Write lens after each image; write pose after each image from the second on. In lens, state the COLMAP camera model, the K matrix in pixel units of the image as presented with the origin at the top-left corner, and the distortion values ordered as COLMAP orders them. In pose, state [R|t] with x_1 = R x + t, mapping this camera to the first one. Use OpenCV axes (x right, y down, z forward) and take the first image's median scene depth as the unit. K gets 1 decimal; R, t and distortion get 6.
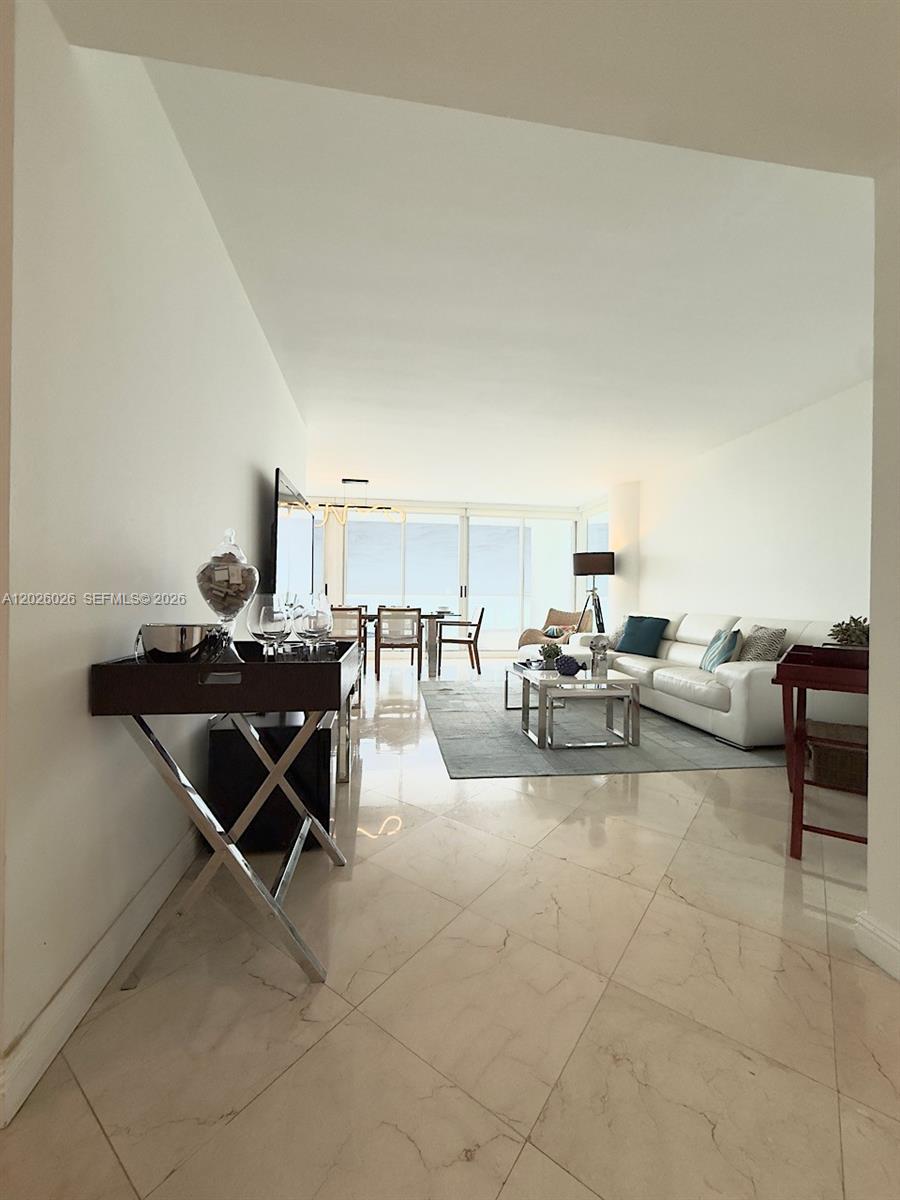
lens RADIAL K [[477.1, 0, 452.6], [0, 477.1, 593.8], [0, 0, 1]] dist [-0.002017, 0.000149]
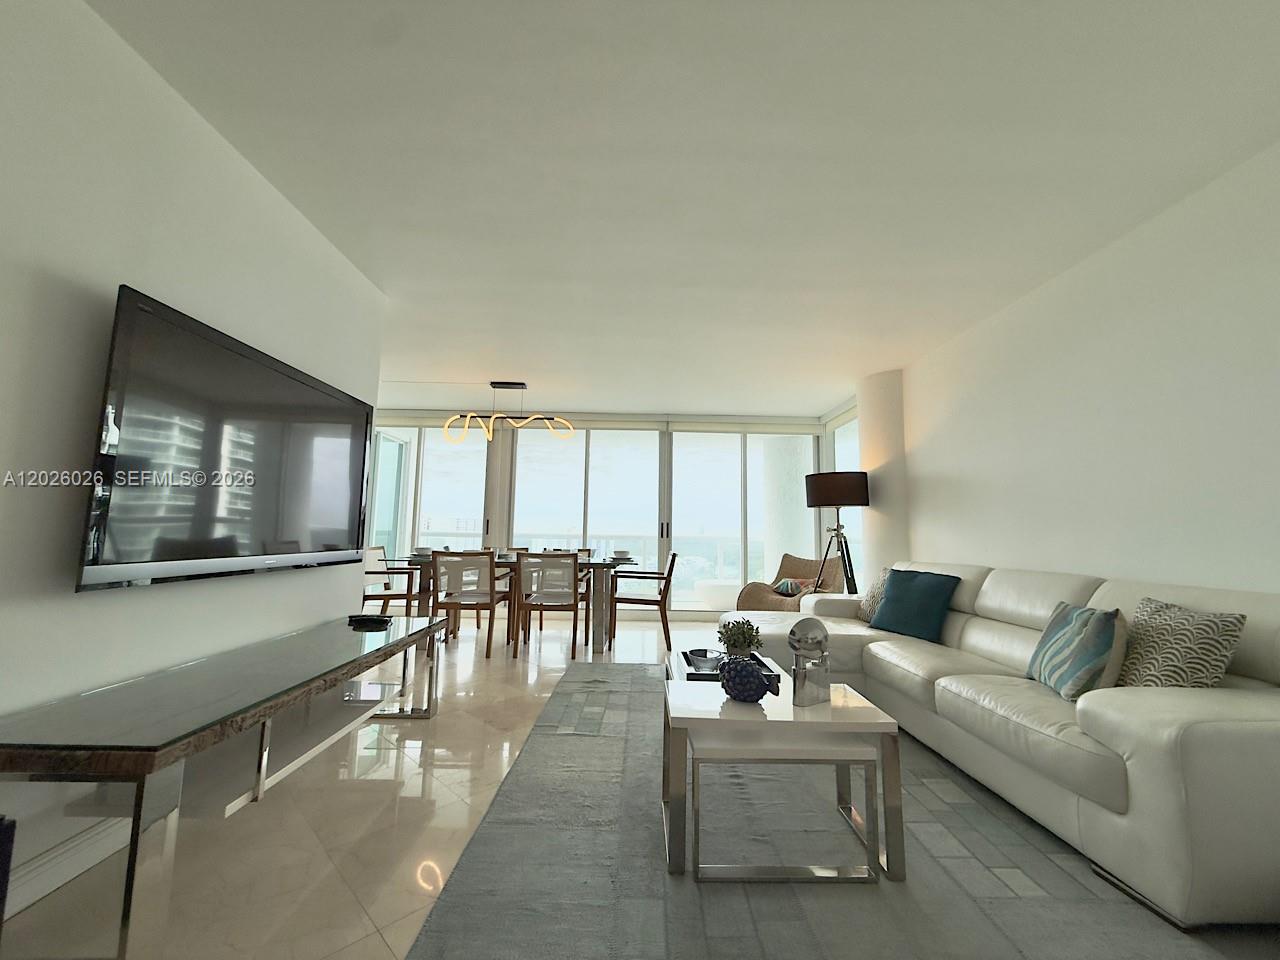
lens RADIAL K [[508.9, 0, 636.6], [0, 508.9, 479.6], [0, 0, 1]] dist [-0.002017, 0.000149]
pose [[0.990788, -0.010332, -0.135028, 0.138138], [-0.004014, 0.994406, -0.105546, 0.000745], [0.135364, 0.105115, 0.985204, 0.301412]]
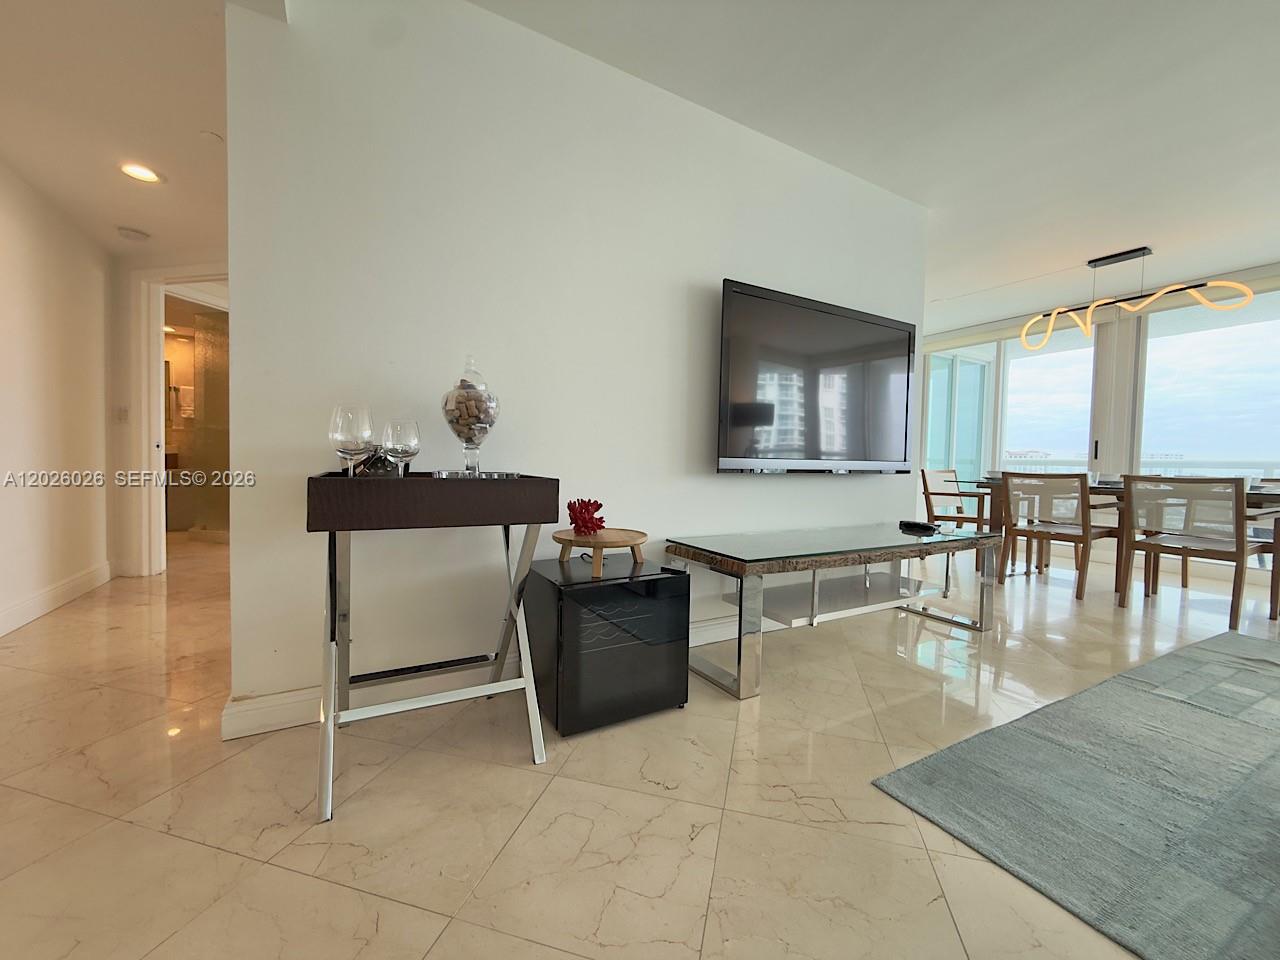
lens RADIAL K [[508.9, 0, 636.6], [0, 508.9, 479.6], [0, 0, 1]] dist [-0.002017, 0.000149]
pose [[0.362170, 0.027061, -0.931719, 0.208606], [-0.010030, 0.999634, 0.025135, 0.028813], [0.932058, 0.000242, 0.362309, 0.299296]]
